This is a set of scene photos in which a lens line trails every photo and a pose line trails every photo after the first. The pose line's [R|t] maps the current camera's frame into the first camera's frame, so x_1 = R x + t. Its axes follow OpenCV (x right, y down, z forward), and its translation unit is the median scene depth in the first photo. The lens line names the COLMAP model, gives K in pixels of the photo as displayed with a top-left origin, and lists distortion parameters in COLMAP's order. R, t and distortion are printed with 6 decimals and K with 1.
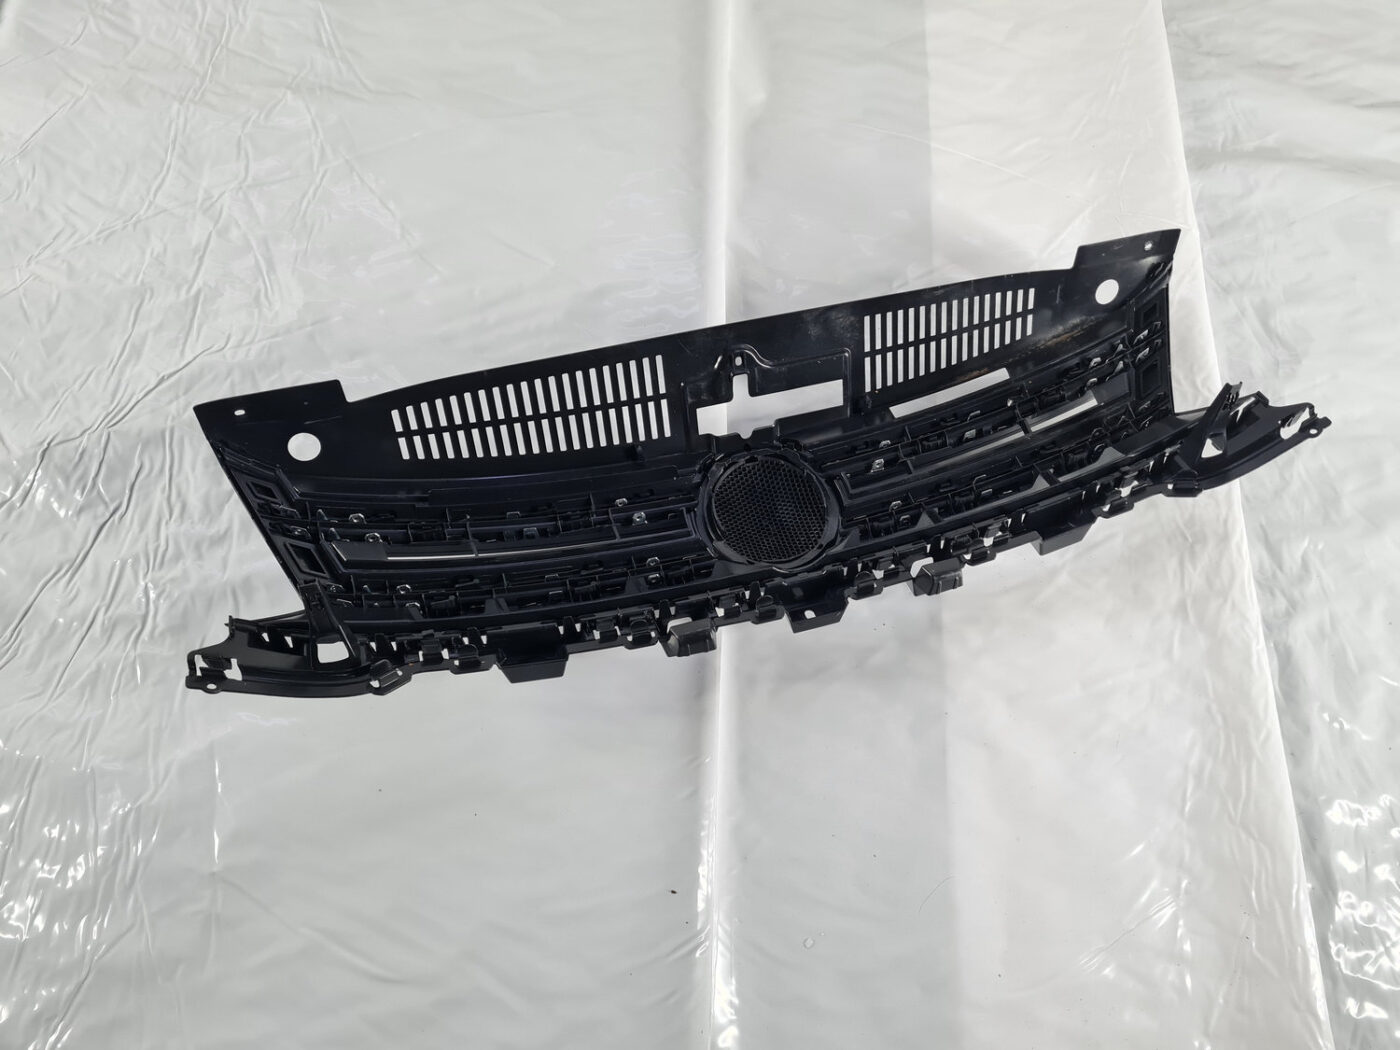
lens RADIAL K [[1076.8, 0, 715.4], [0, 1076.8, 509.0], [0, 0, 1]] dist [0.033555, -0.035606]
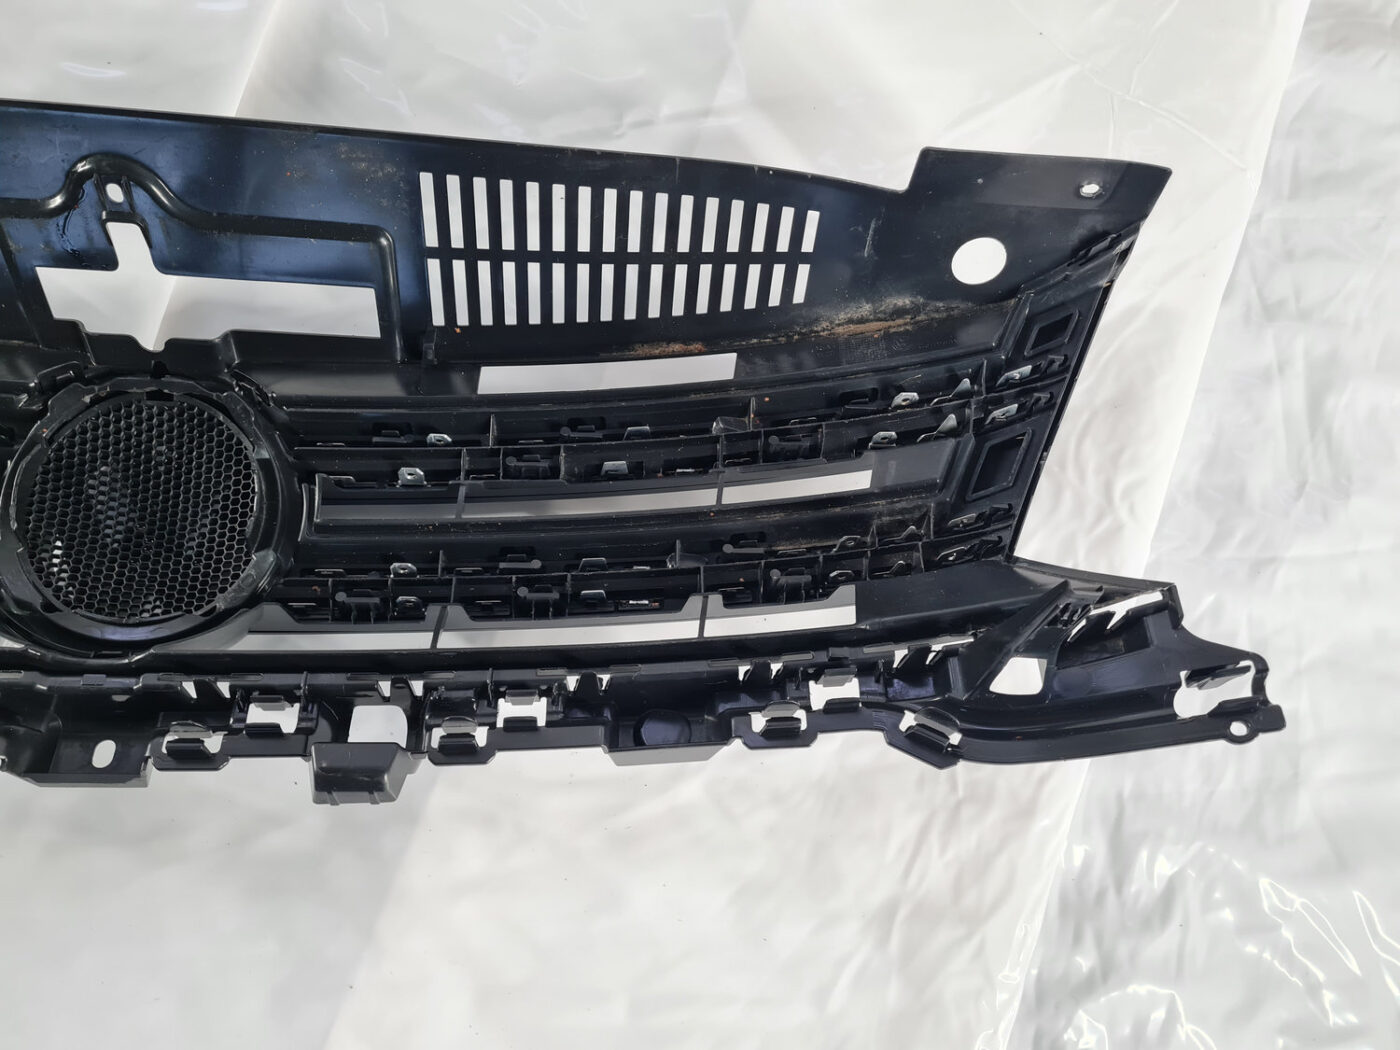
lens RADIAL K [[1076.8, 0, 717.3], [0, 1076.8, 529.3], [0, 0, 1]] dist [0.033555, -0.035606]
pose [[0.953482, 0.296653, -0.053564, 0.325550], [-0.277319, 0.932858, 0.229934, -0.175149], [0.118178, -0.204384, 0.971731, 0.526712]]
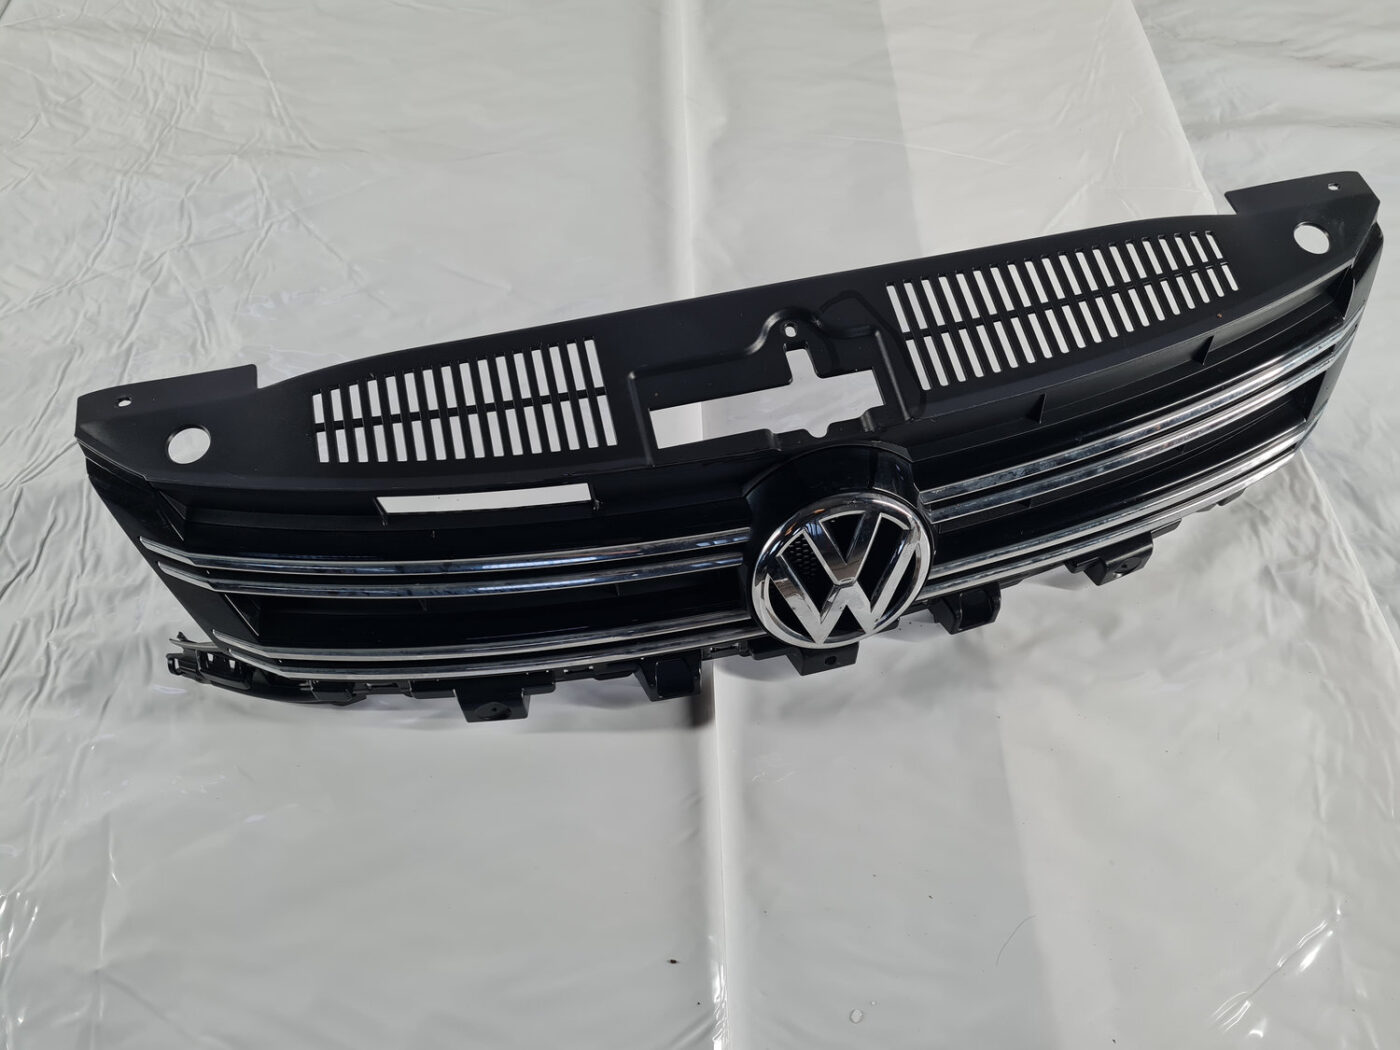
lens RADIAL K [[1076.8, 0, 704.0], [0, 1076.8, 505.0], [0, 0, 1]] dist [0.033555, -0.035606]
pose [[0.994863, -0.092889, -0.040229, 0.039087], [0.083292, 0.977029, -0.196154, 0.164975], [0.057526, 0.191796, 0.979747, 0.150328]]
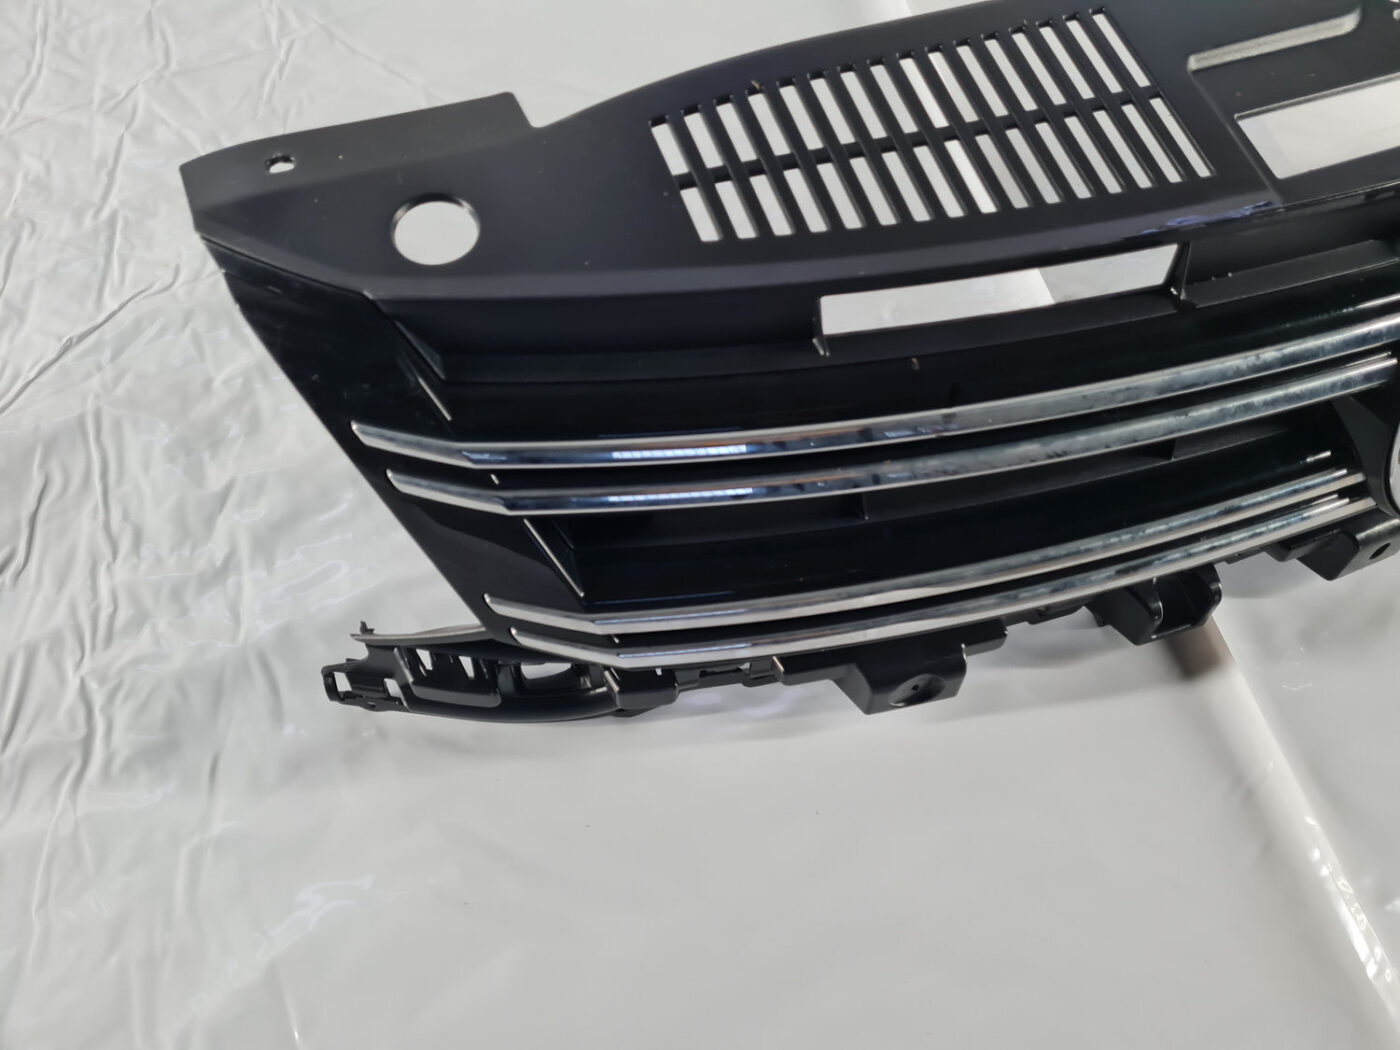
lens RADIAL K [[1076.8, 0, 717.2], [0, 1076.8, 511.7], [0, 0, 1]] dist [0.033555, -0.035606]
pose [[0.975678, -0.196995, 0.096151, -0.256967], [0.211017, 0.962831, -0.168606, 0.132629], [-0.059362, 0.184795, 0.980983, 0.450716]]
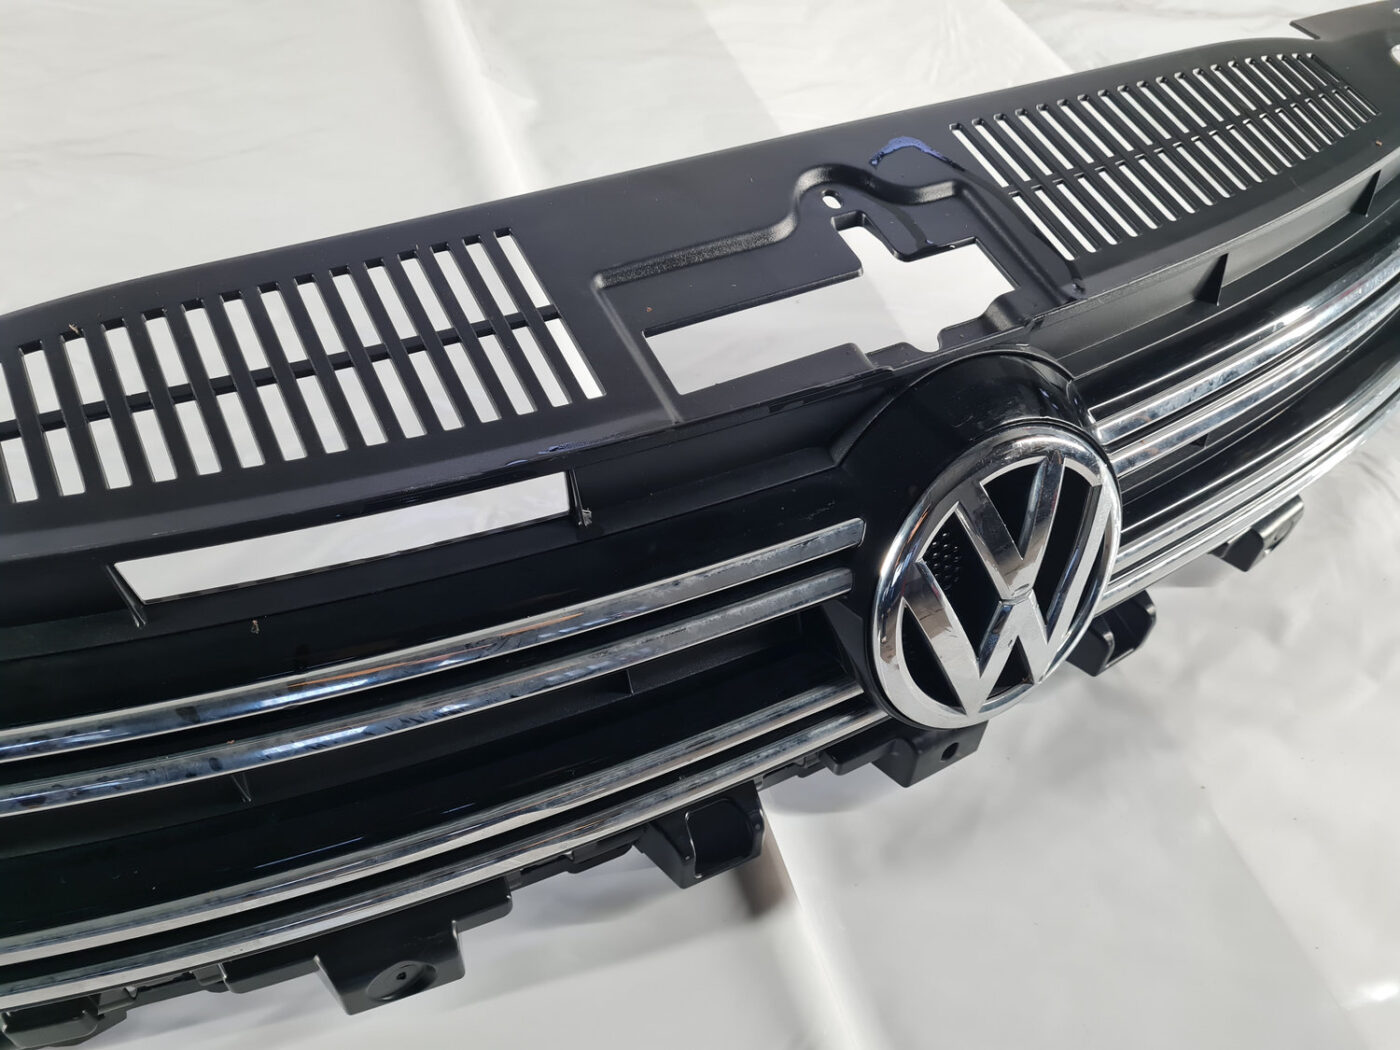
lens RADIAL K [[1076.8, 0, 704.0], [0, 1076.8, 504.3], [0, 0, 1]] dist [0.033555, -0.035606]
pose [[0.944485, -0.244273, 0.219725, -0.089849], [0.302483, 0.907564, -0.291259, 0.137183], [-0.128268, 0.341553, 0.931069, 0.468174]]
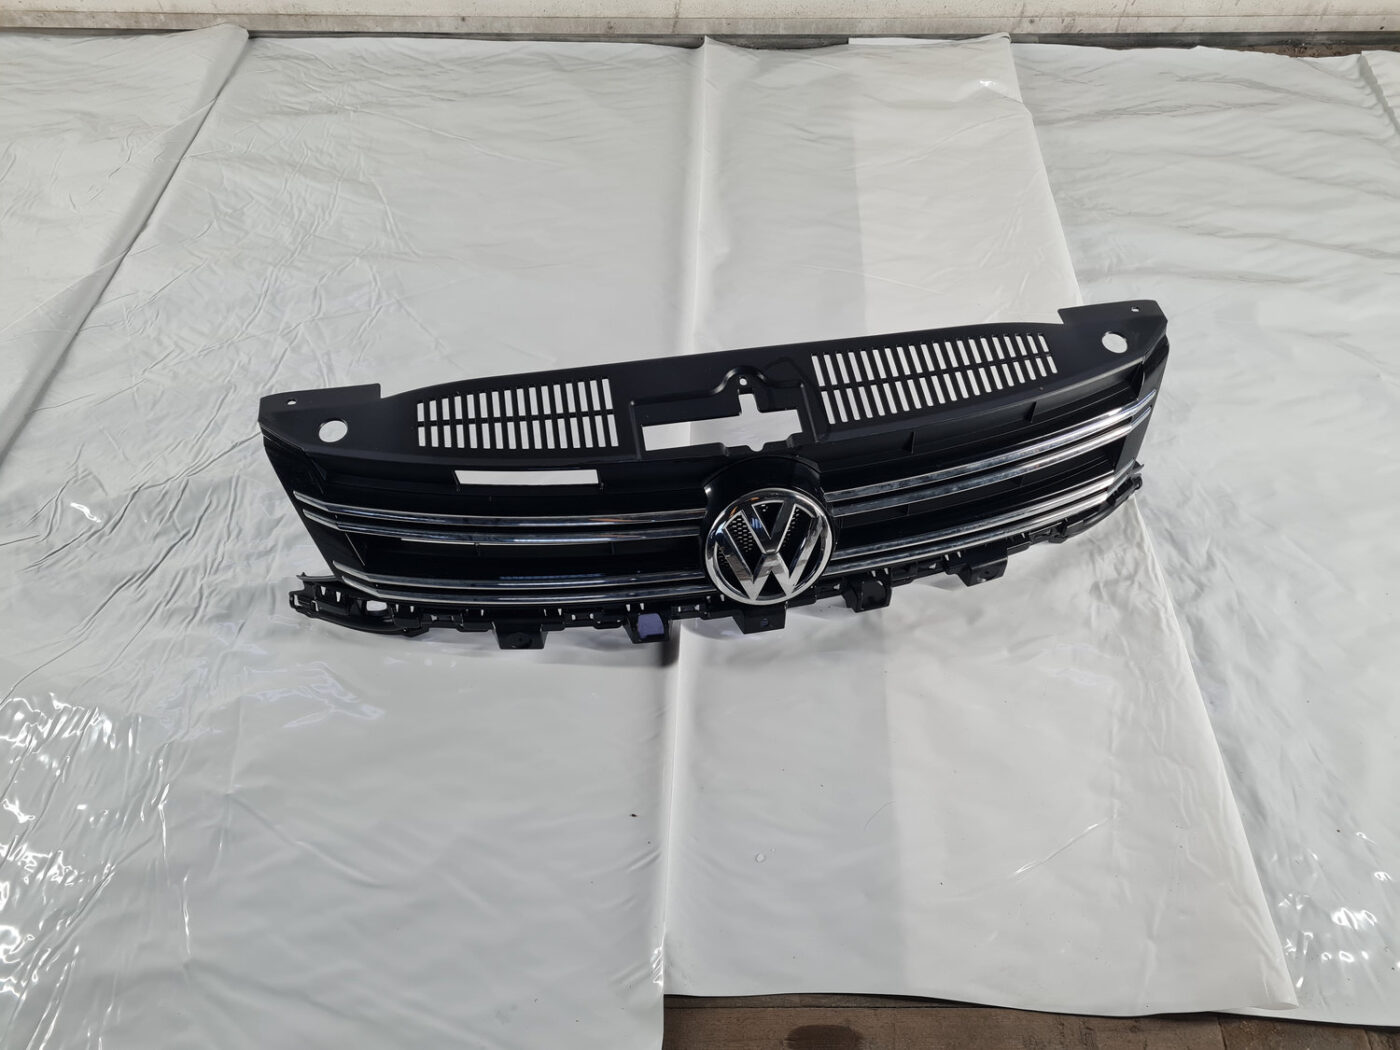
lens RADIAL K [[1076.8, 0, 710.6], [0, 1076.8, 508.1], [0, 0, 1]] dist [0.033555, -0.035606]
pose [[0.997542, -0.041097, -0.056752, 0.098786], [0.021084, 0.948449, -0.316229, 0.356382], [0.066822, 0.314255, 0.946984, -0.111587]]
